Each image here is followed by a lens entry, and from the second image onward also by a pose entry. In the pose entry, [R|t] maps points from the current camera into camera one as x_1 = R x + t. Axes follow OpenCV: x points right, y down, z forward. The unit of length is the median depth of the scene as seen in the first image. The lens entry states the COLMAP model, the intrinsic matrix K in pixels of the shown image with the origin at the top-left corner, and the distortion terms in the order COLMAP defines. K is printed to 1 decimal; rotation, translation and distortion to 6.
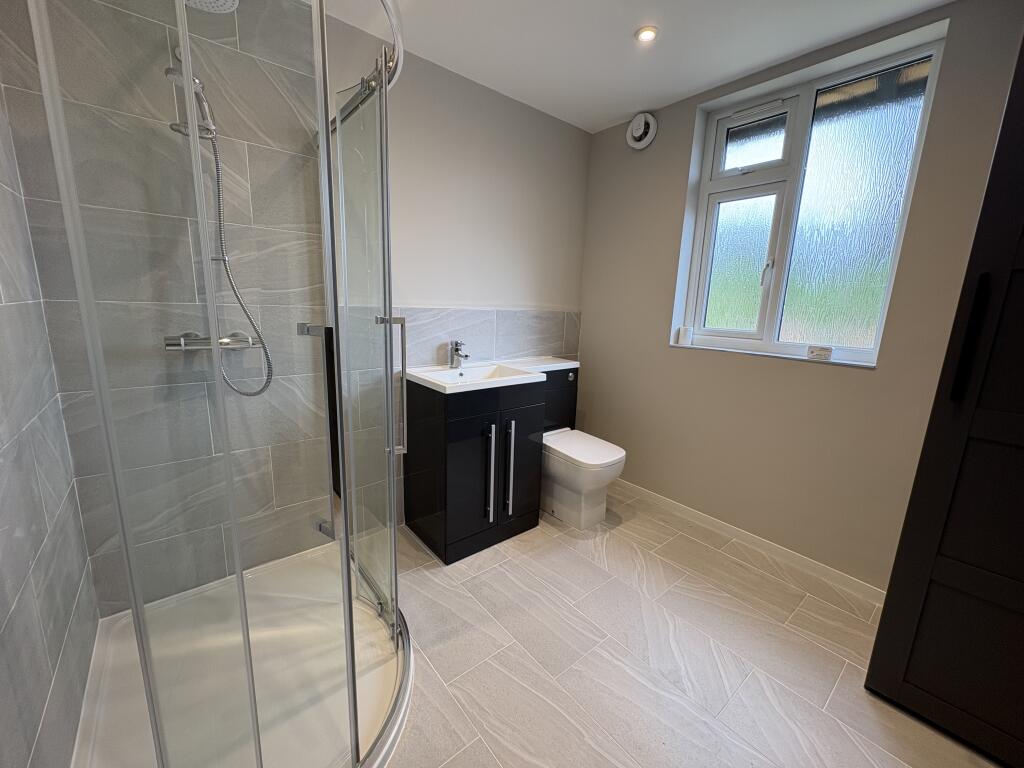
lens RADIAL K [[407.8, 0, 513.3], [0, 407.8, 384.4], [0, 0, 1]] dist [0.000791, 0.000059]
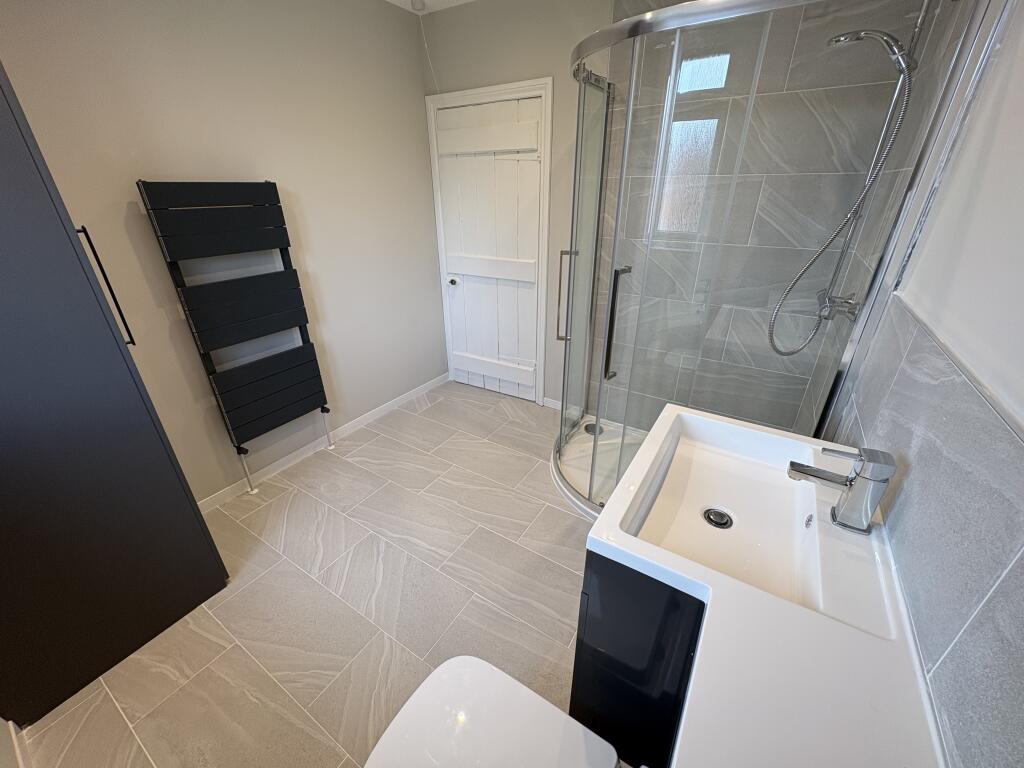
lens RADIAL K [[407.8, 0, 513.3], [0, 407.8, 384.4], [0, 0, 1]] dist [0.000791, 0.000059]
pose [[-0.948770, 0.109751, -0.296294, 0.252499], [-0.089545, 0.805894, 0.585249, -0.363157], [0.303013, 0.581798, -0.754780, 1.293579]]
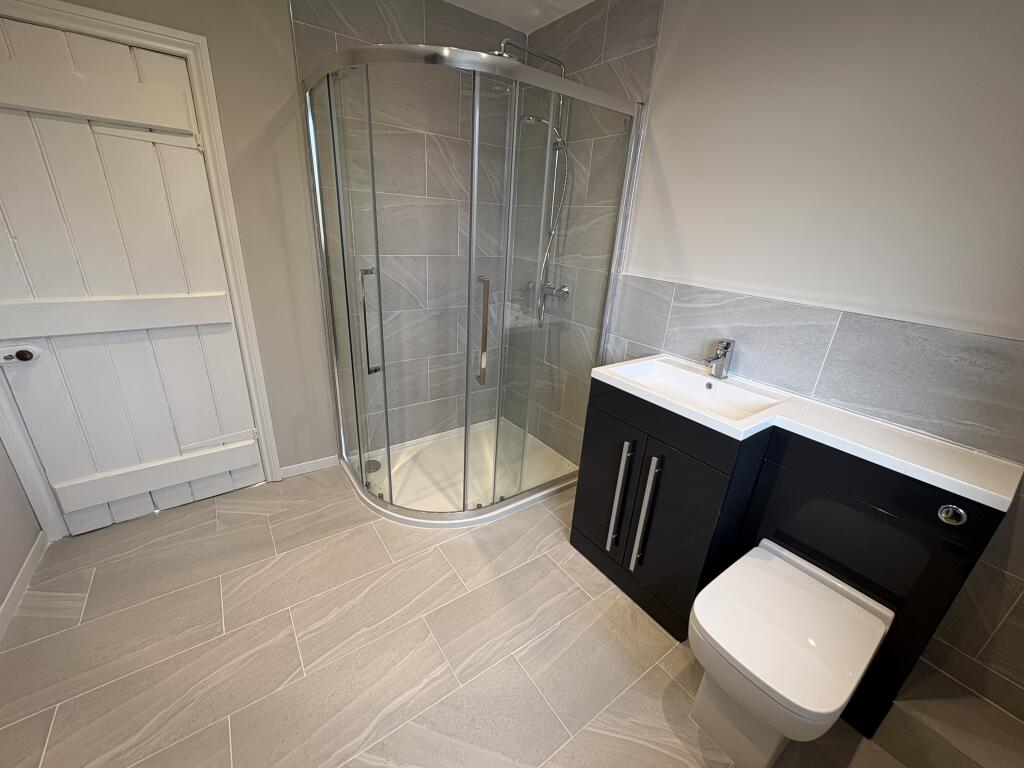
lens RADIAL K [[407.8, 0, 513.3], [0, 407.8, 384.4], [0, 0, 1]] dist [0.000791, 0.000059]
pose [[-0.067945, 0.330199, -0.941463, 0.657051], [-0.254954, 0.906565, 0.336360, -0.206853], [0.964563, 0.262884, 0.022589, 0.744026]]
